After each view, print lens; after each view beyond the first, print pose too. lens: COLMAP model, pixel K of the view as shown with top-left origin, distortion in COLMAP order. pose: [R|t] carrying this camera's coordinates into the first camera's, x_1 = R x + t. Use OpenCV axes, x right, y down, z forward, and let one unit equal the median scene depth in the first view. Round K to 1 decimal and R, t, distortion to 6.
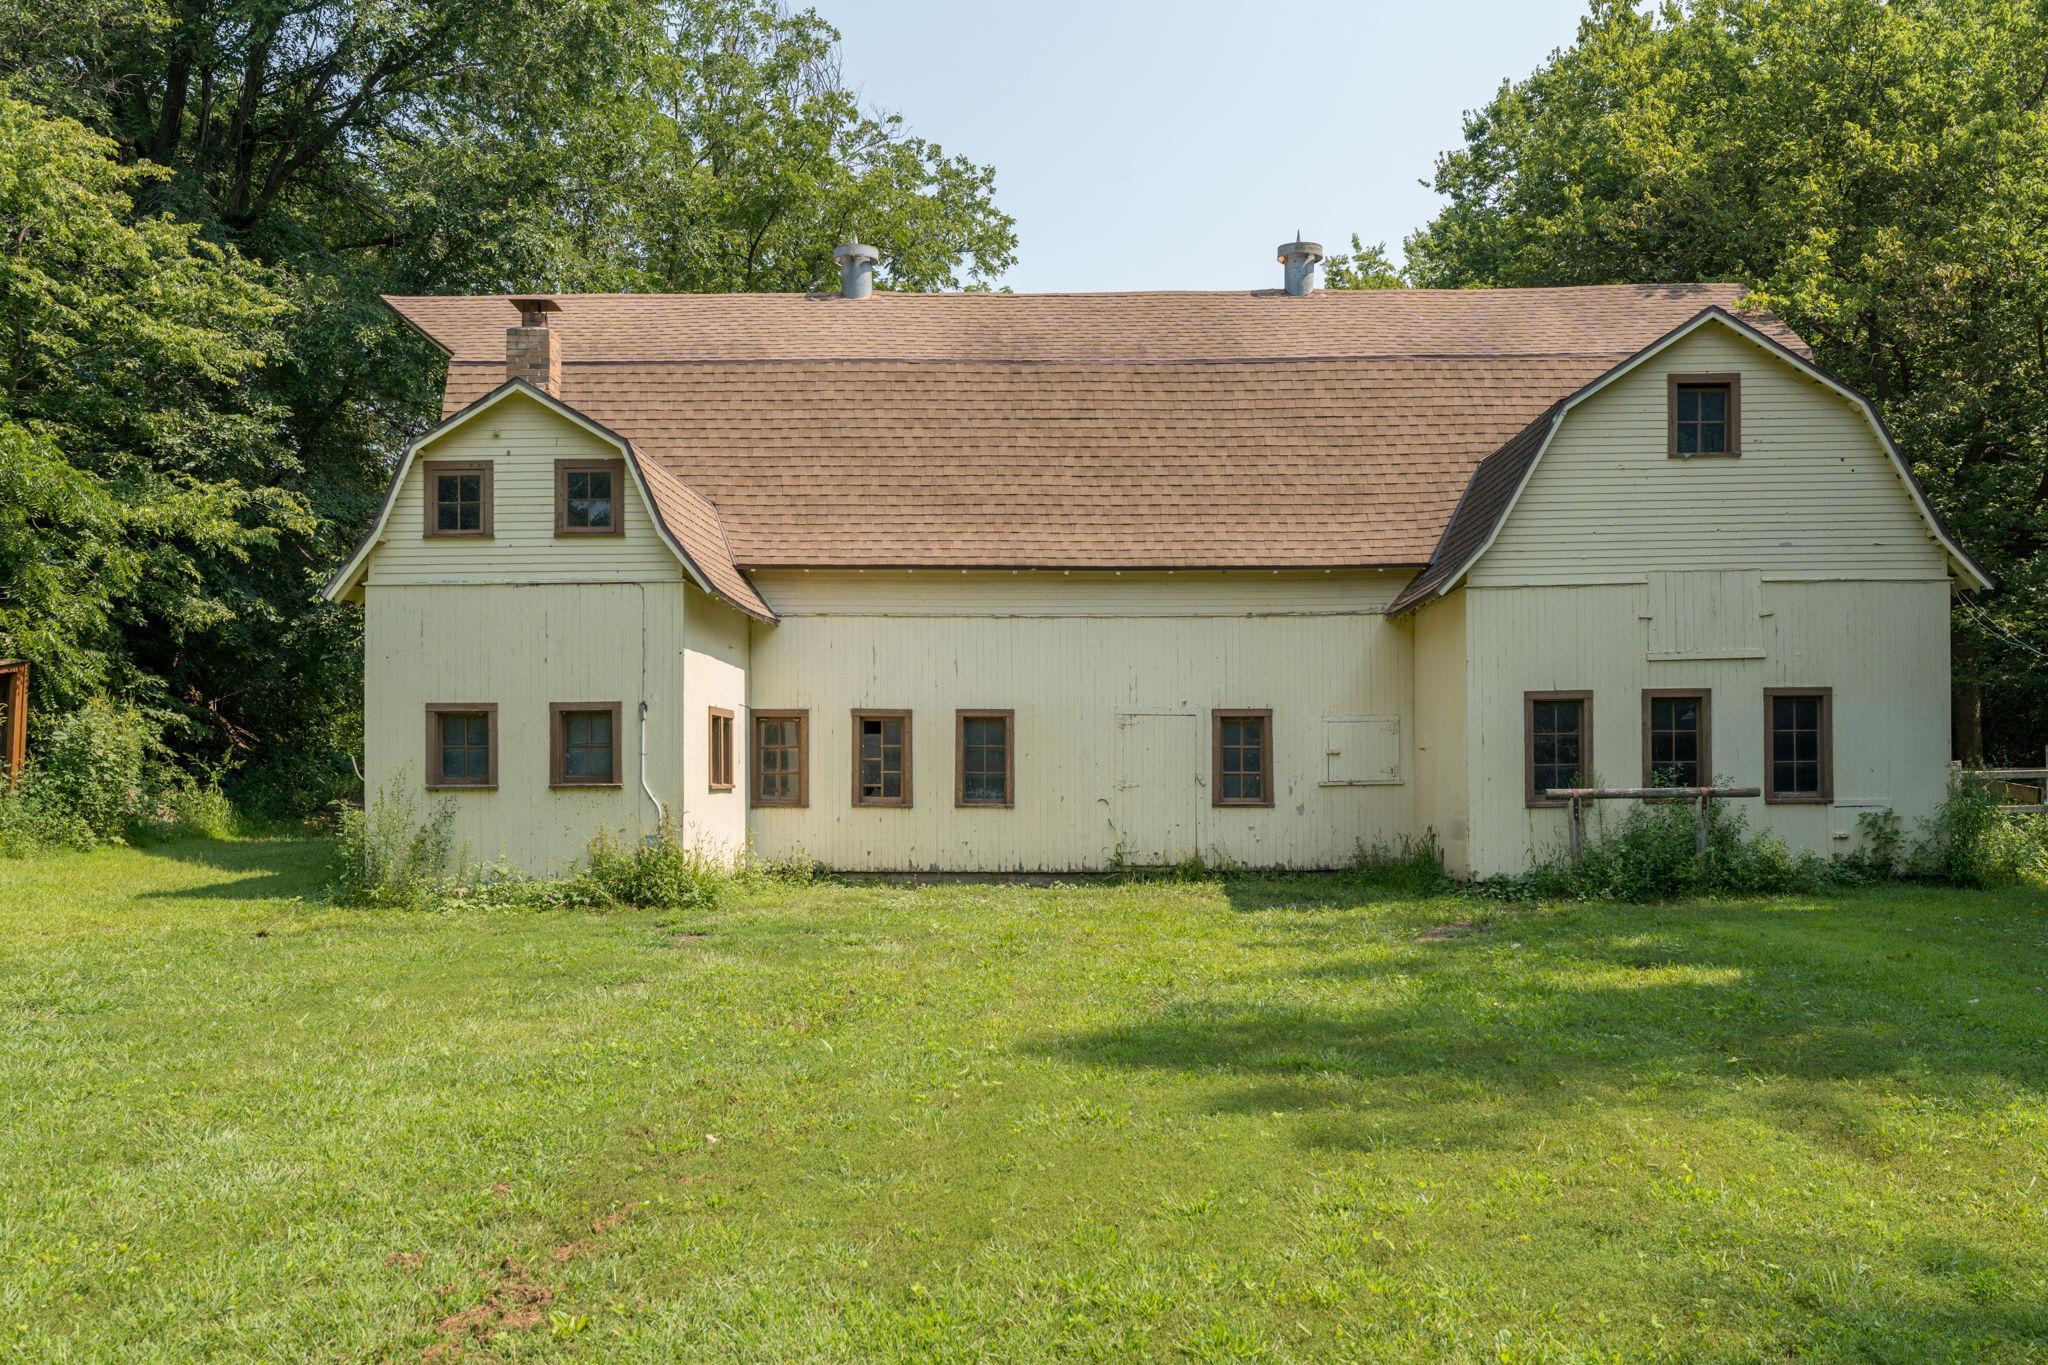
lens RADIAL K [[1851.2, 0, 1057.4], [0, 1851.2, 787.6], [0, 0, 1]] dist [0.002275, -0.017293]
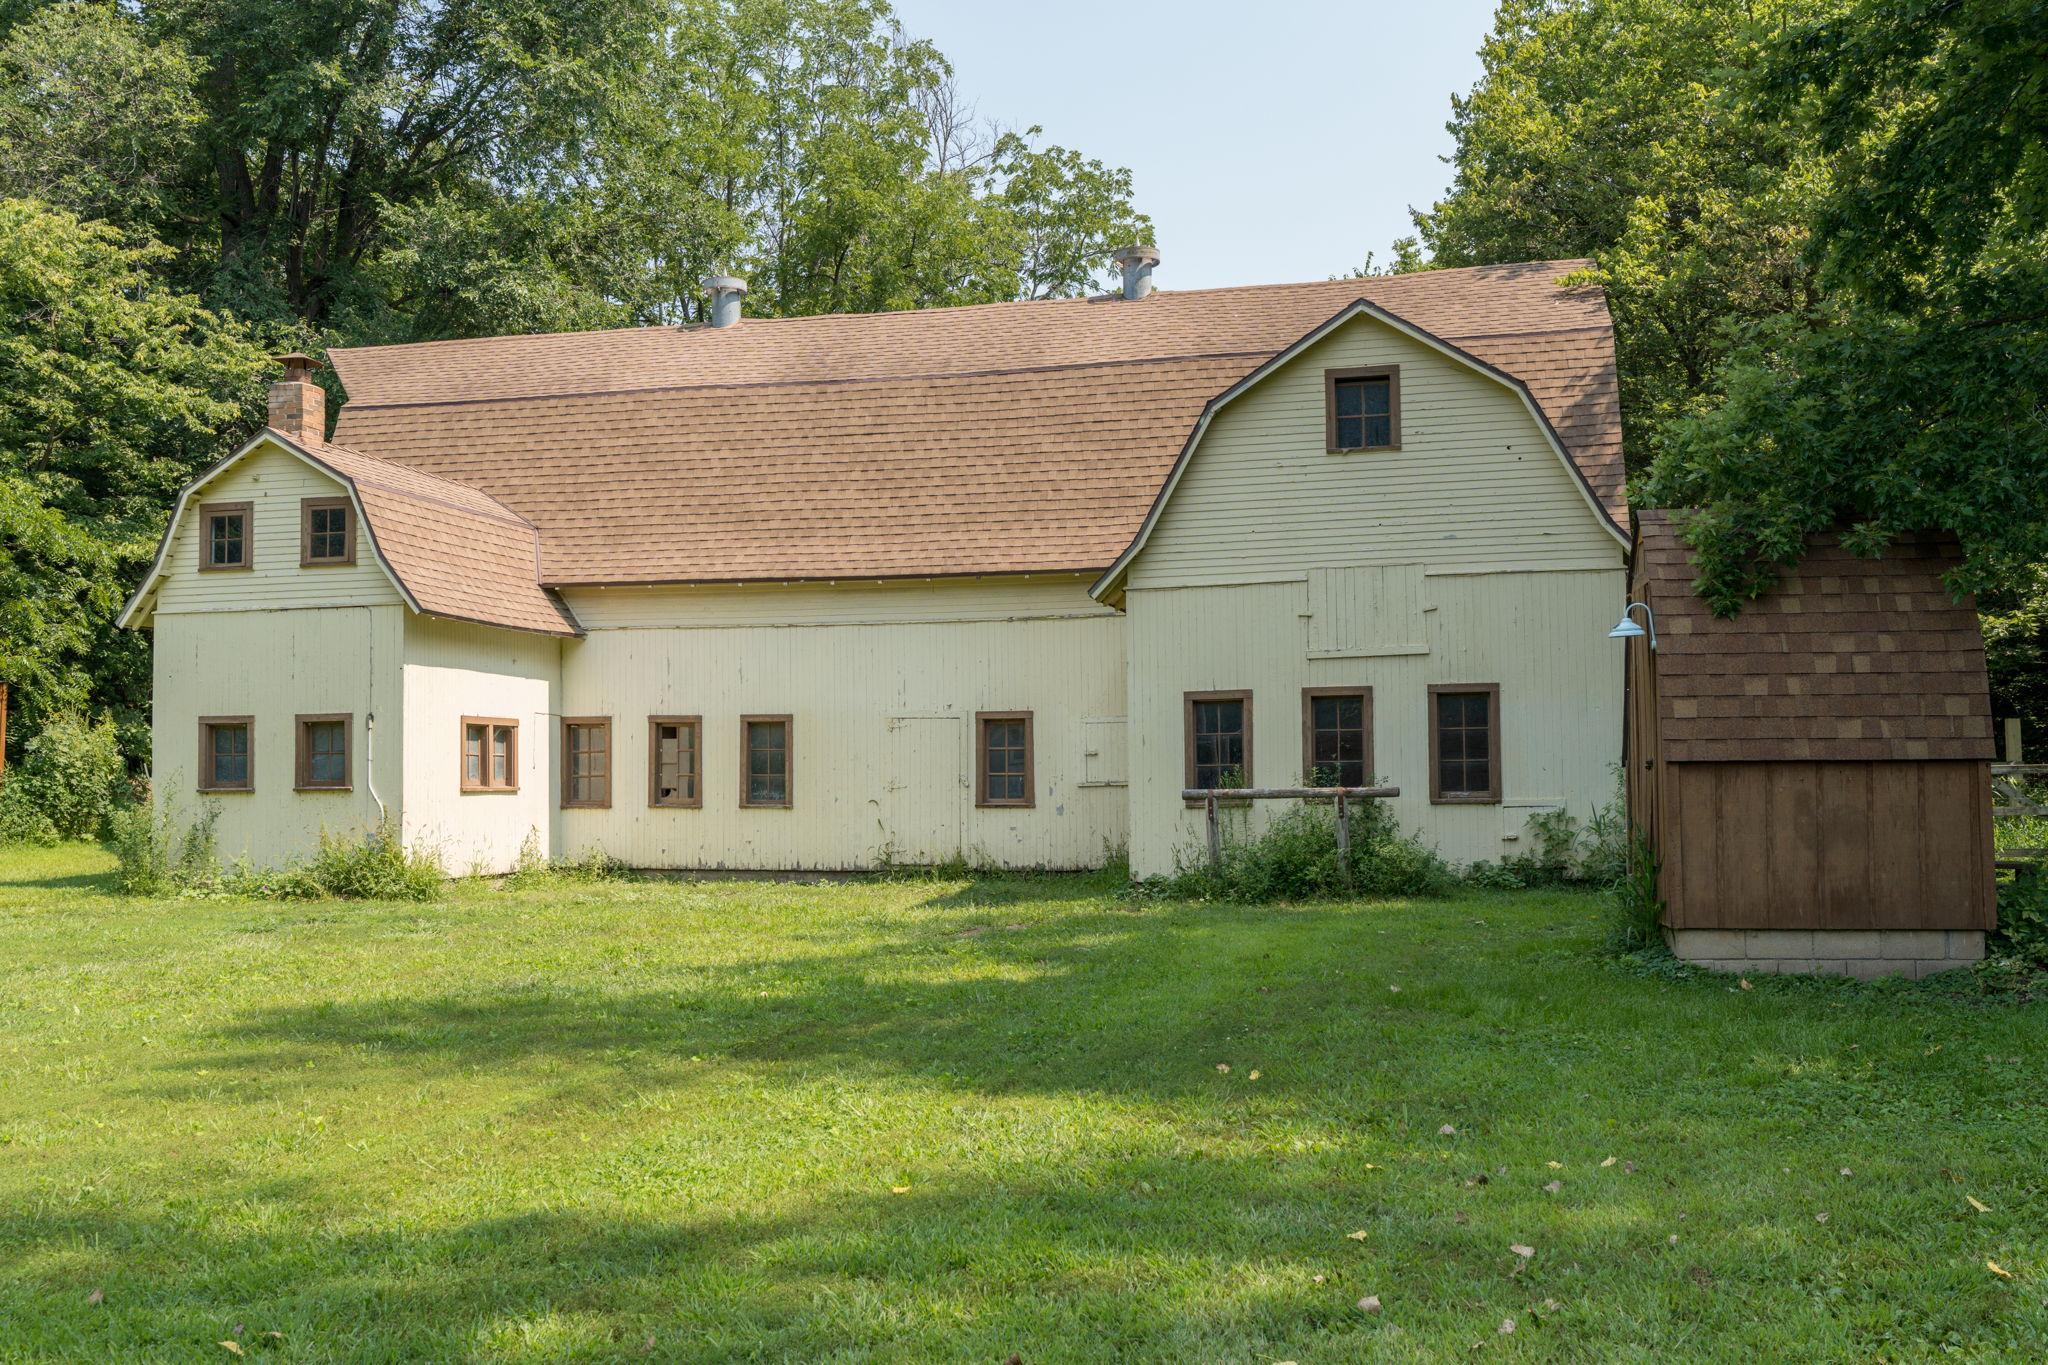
lens RADIAL K [[1902.1, 0, 1026.3], [0, 1902.1, 734.5], [0, 0, 1]] dist [-0.001476, 0.000000]
pose [[0.974025, -0.009119, -0.226259, 0.349057], [0.002816, 0.999599, -0.028162, -0.000165], [0.226425, 0.026793, 0.973660, -0.016928]]
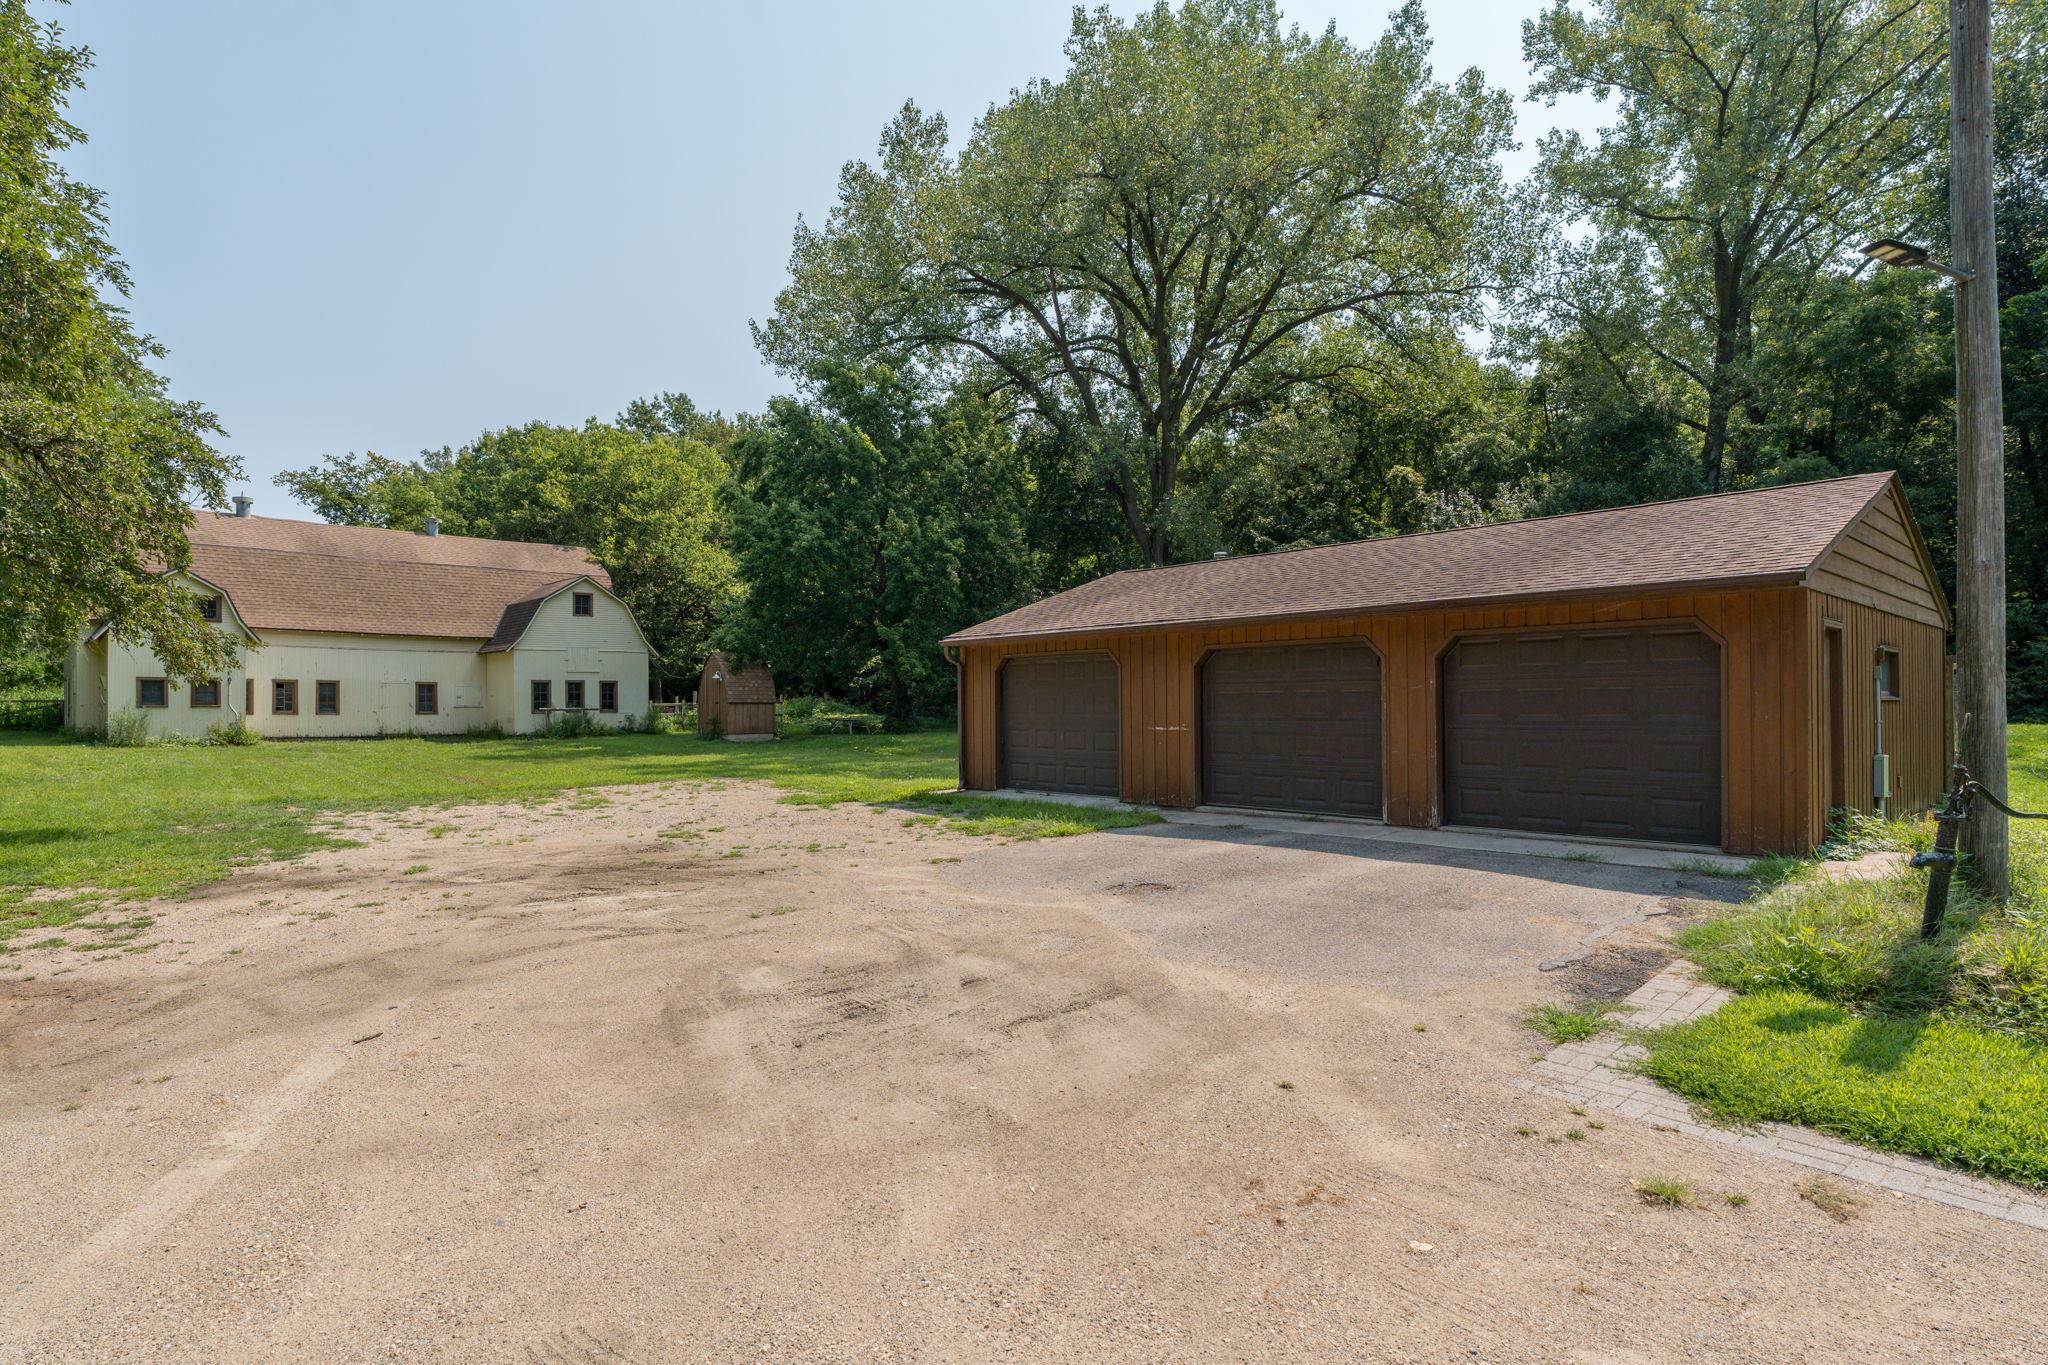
lens RADIAL K [[1077.3, 0, 1027.1], [0, 1077.3, 705.7], [0, 0, 1]] dist [-0.004345, 0.000471]
pose [[0.709001, 0.004593, 0.705193, -0.446910], [0.000805, 0.999973, -0.007322, 0.010307], [-0.705207, 0.005759, 0.708978, -0.949644]]
